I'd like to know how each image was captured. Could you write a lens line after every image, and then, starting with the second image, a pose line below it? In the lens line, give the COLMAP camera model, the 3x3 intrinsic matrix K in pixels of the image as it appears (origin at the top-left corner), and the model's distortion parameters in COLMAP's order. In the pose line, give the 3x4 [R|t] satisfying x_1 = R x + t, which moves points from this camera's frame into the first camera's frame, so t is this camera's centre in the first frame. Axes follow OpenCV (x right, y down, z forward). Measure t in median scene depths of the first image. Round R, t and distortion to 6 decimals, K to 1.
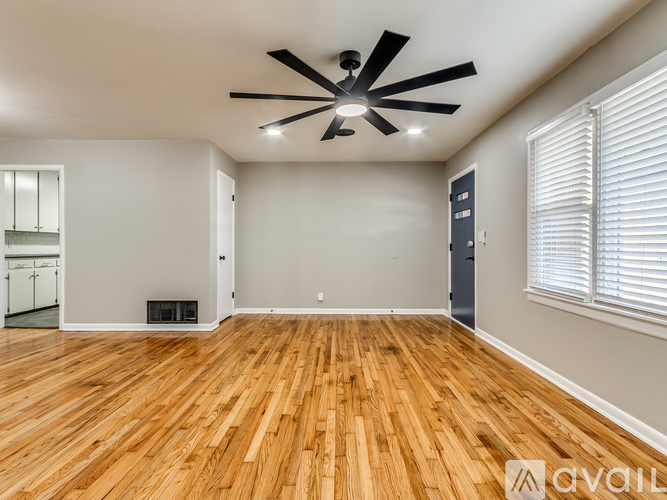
lens RADIAL K [[346.6, 0, 329.2], [0, 346.6, 246.8], [0, 0, 1]] dist [0.003753, 0.000643]
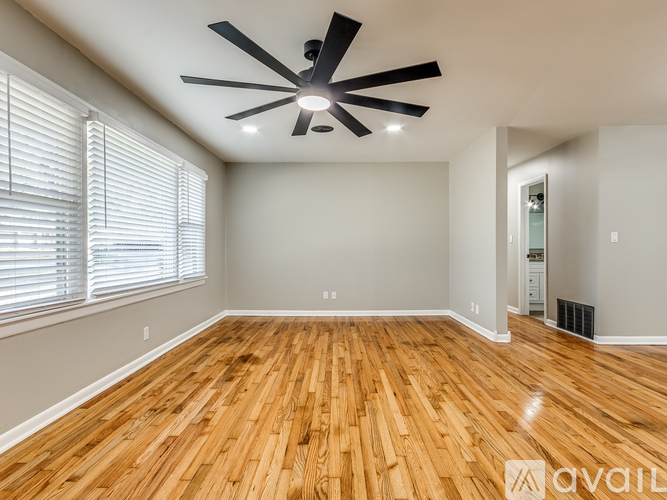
lens RADIAL K [[346.6, 0, 331.6], [0, 346.6, 250.0], [0, 0, 1]] dist [0.003753, 0.000643]
pose [[-0.999922, -0.002265, -0.012283, 0.026613], [-0.002336, 0.999981, 0.005778, 0.000796], [0.012270, 0.005806, -0.999908, 1.720071]]
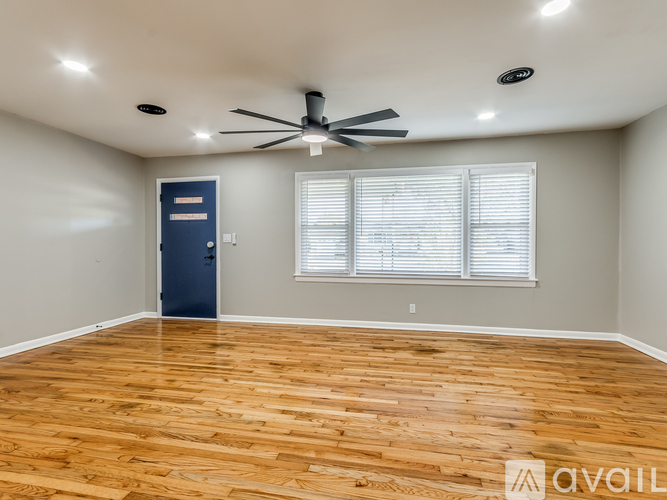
lens RADIAL K [[346.6, 0, 331.9], [0, 346.6, 247.7], [0, 0, 1]] dist [0.003753, 0.000643]
pose [[0.184631, -0.006925, 0.982784, -1.020834], [0.001892, 0.999976, 0.006691, -0.005779], [-0.982806, 0.000624, 0.184639, 0.625015]]
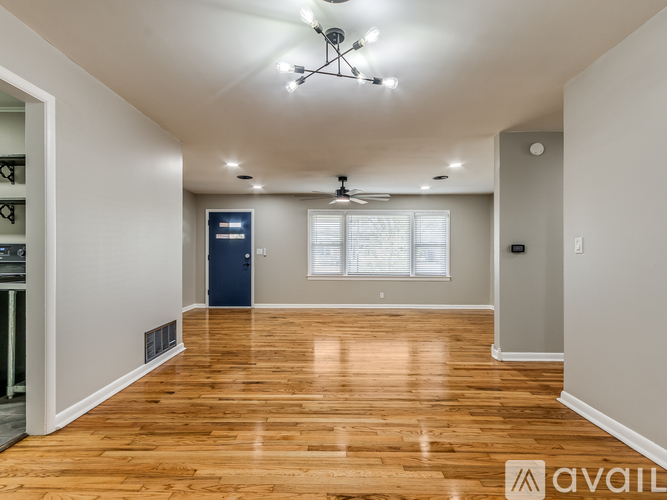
lens RADIAL K [[346.6, 0, 334.2], [0, 346.6, 253.9], [0, 0, 1]] dist [0.003753, 0.000643]
pose [[-0.020052, 0.004722, 0.999788, -2.020272], [-0.001949, 0.999987, -0.004762, -0.015502], [-0.999797, -0.002044, -0.020042, 0.974199]]
